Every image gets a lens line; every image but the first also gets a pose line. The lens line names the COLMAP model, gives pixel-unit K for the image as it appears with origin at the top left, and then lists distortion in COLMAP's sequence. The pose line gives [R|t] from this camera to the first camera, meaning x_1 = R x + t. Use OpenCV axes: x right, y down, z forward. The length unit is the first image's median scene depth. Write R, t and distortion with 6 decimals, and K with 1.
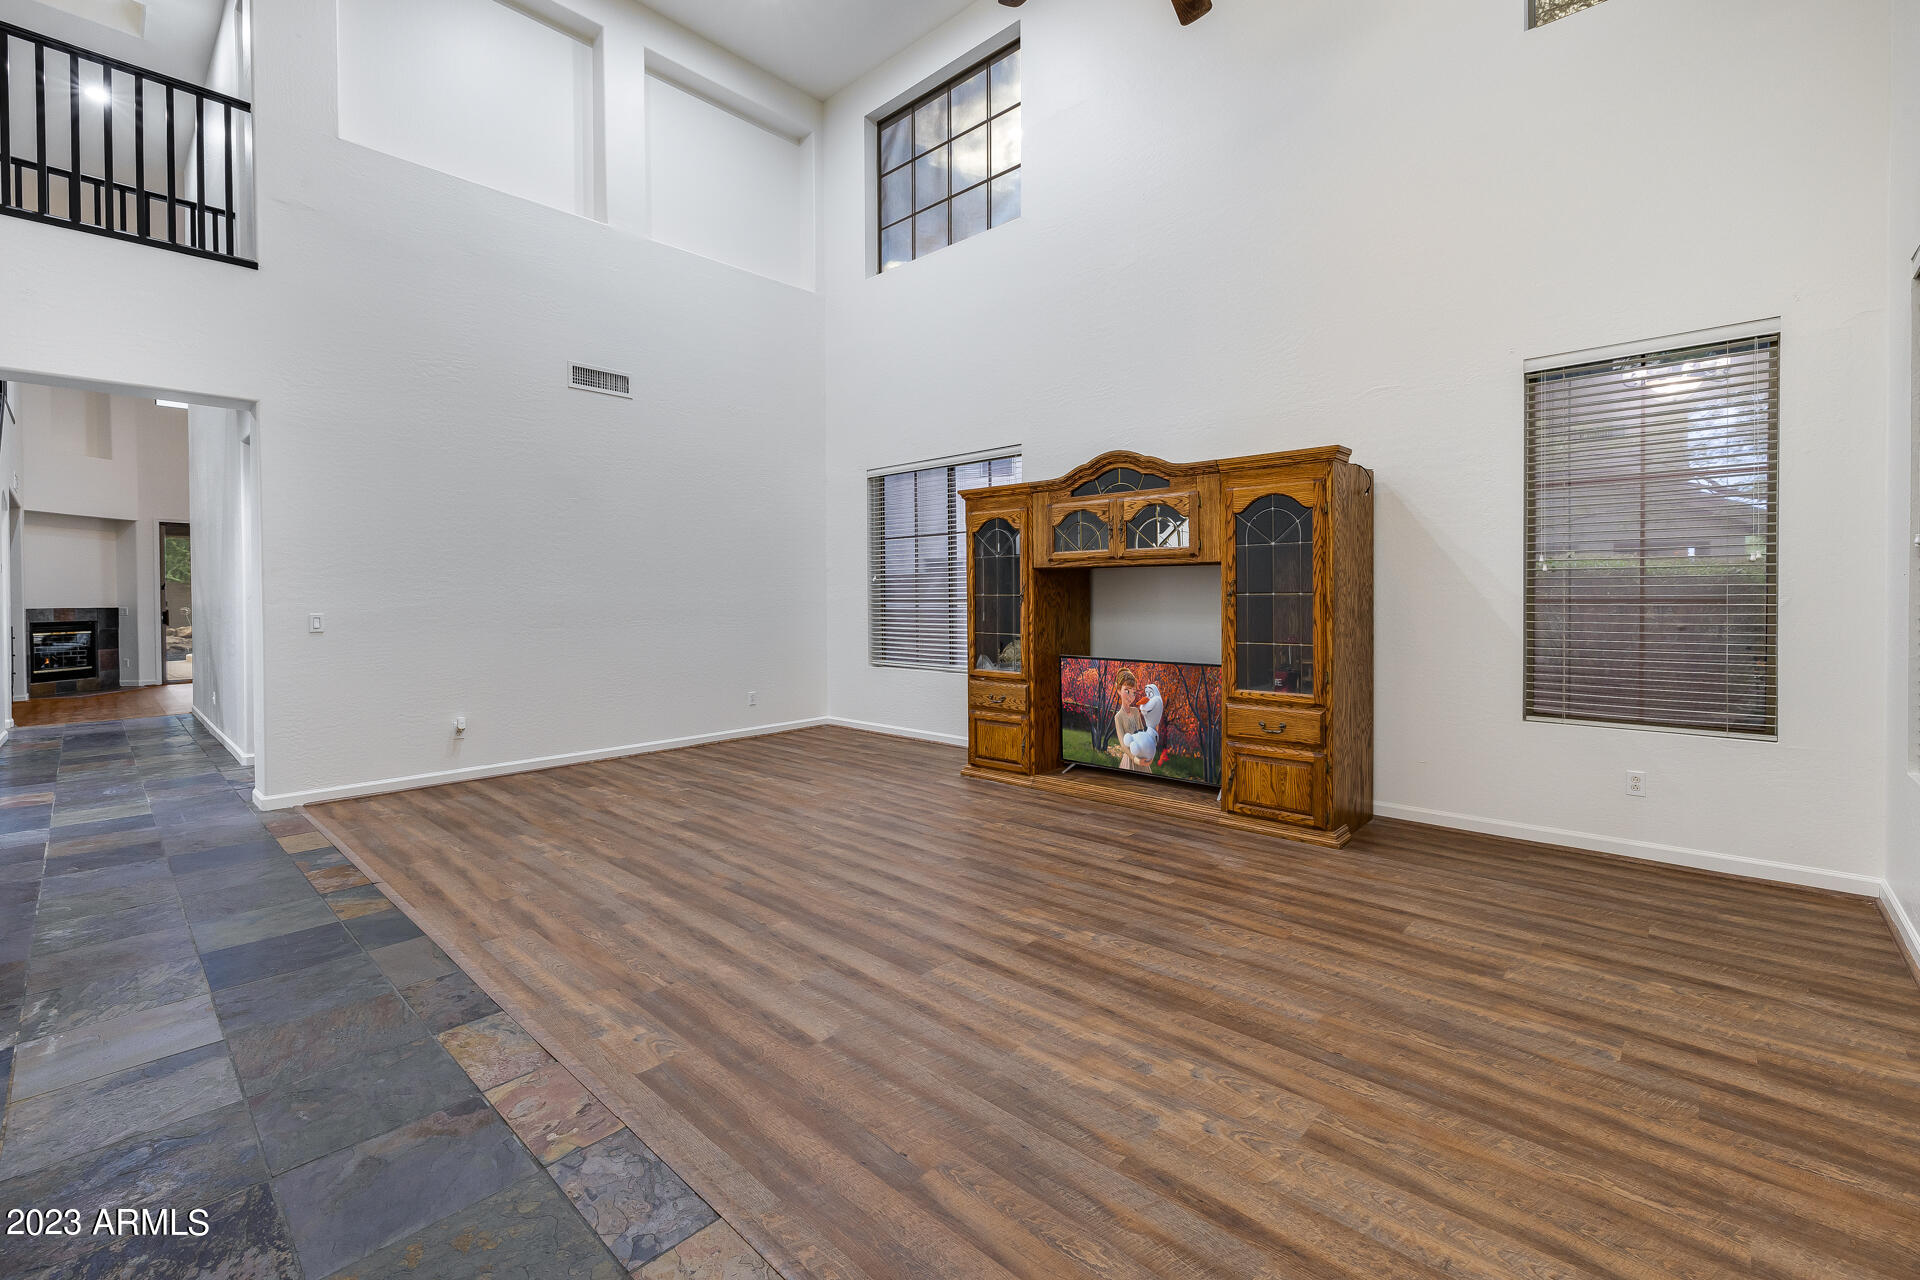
lens RADIAL K [[808.0, 0, 966.6], [0, 808.0, 600.2], [0, 0, 1]] dist [-0.003080, 0.000641]
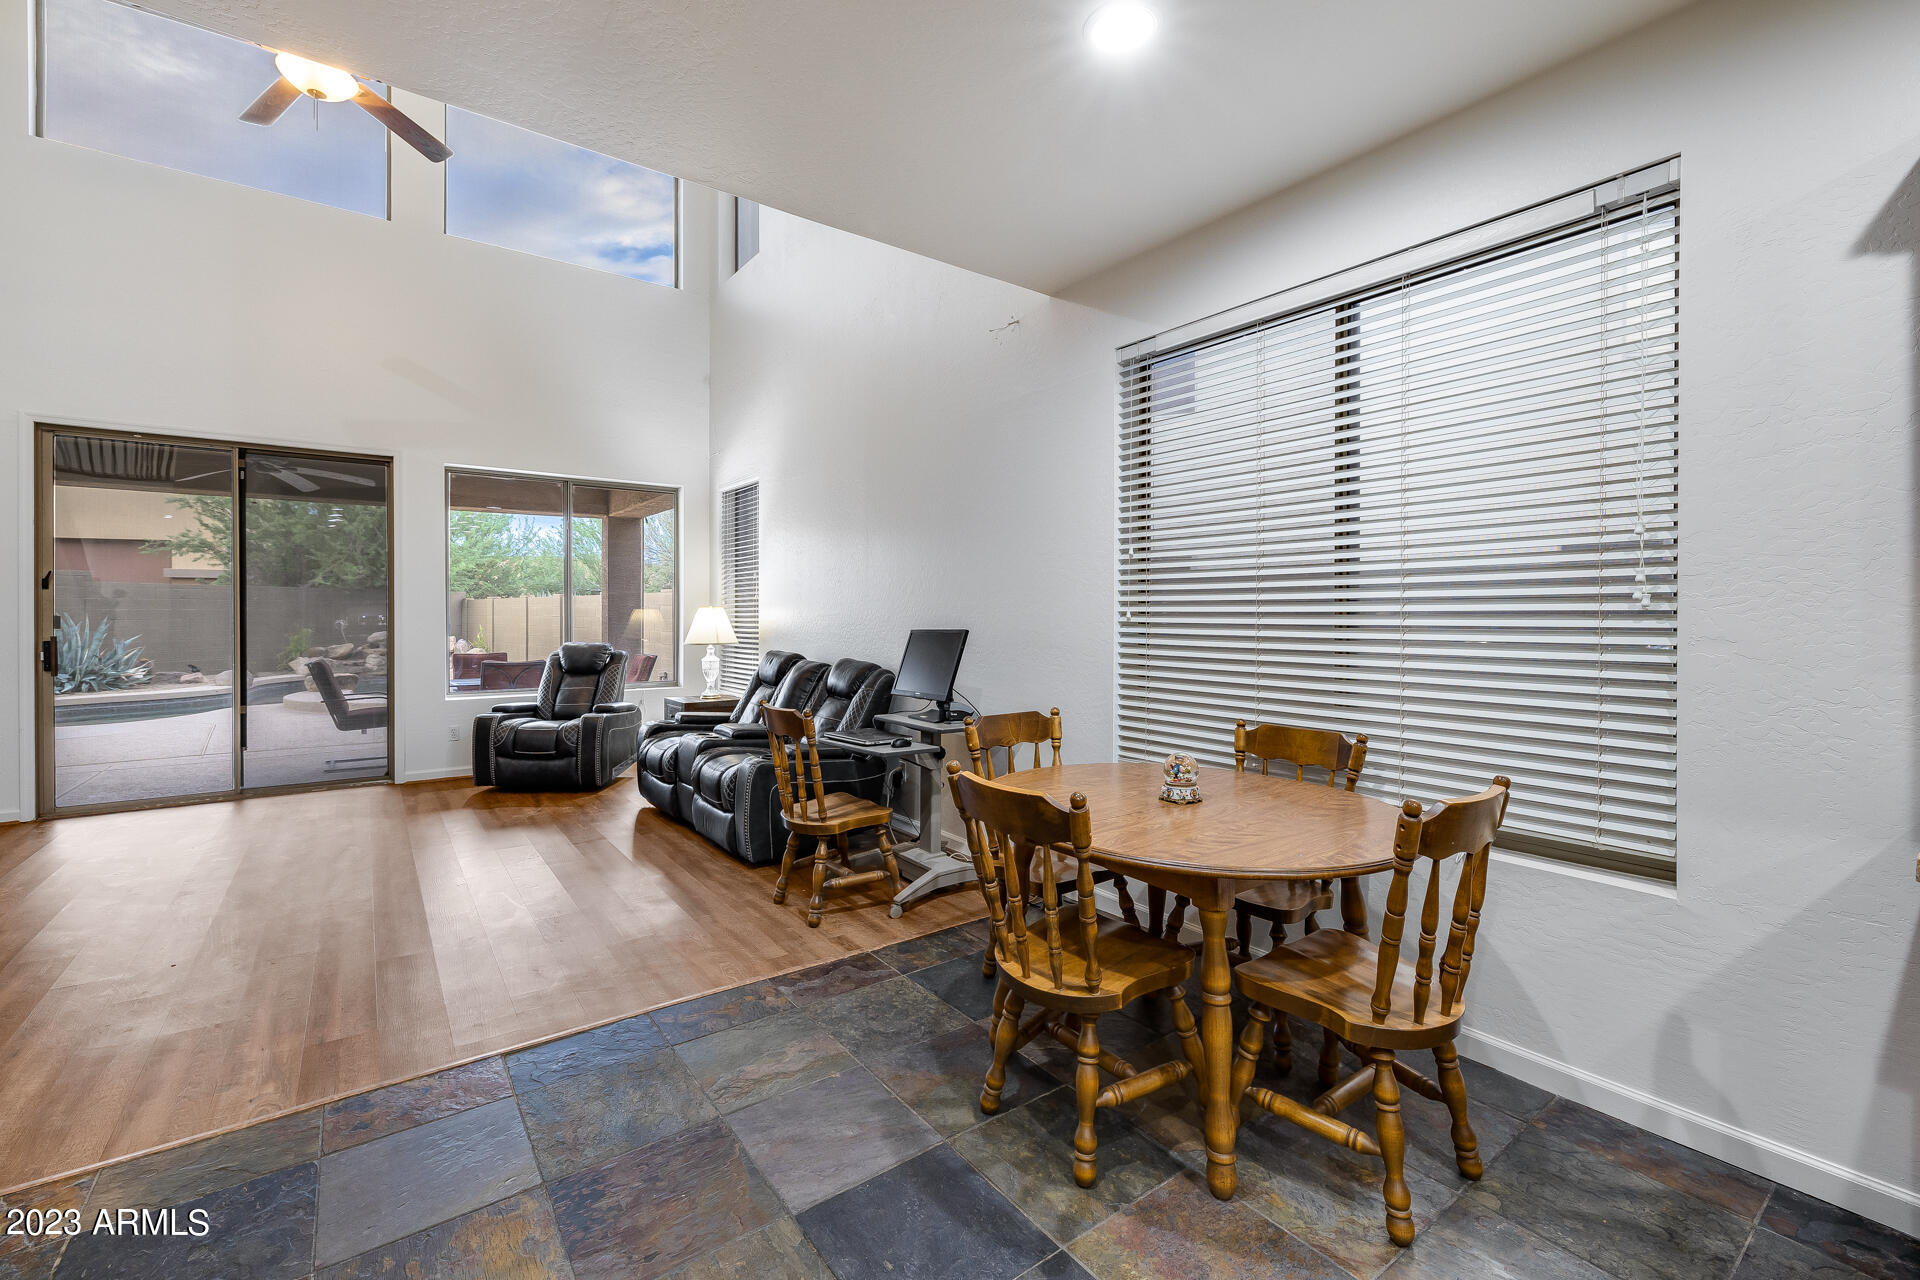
lens RADIAL K [[808.0, 0, 957.6], [0, 808.0, 617.9], [0, 0, 1]] dist [-0.003080, 0.000641]
pose [[0.982294, 0.007290, -0.187205, -0.474098], [-0.007928, 0.999965, -0.002659, -0.000637], [0.187179, 0.004096, 0.982317, 0.700054]]
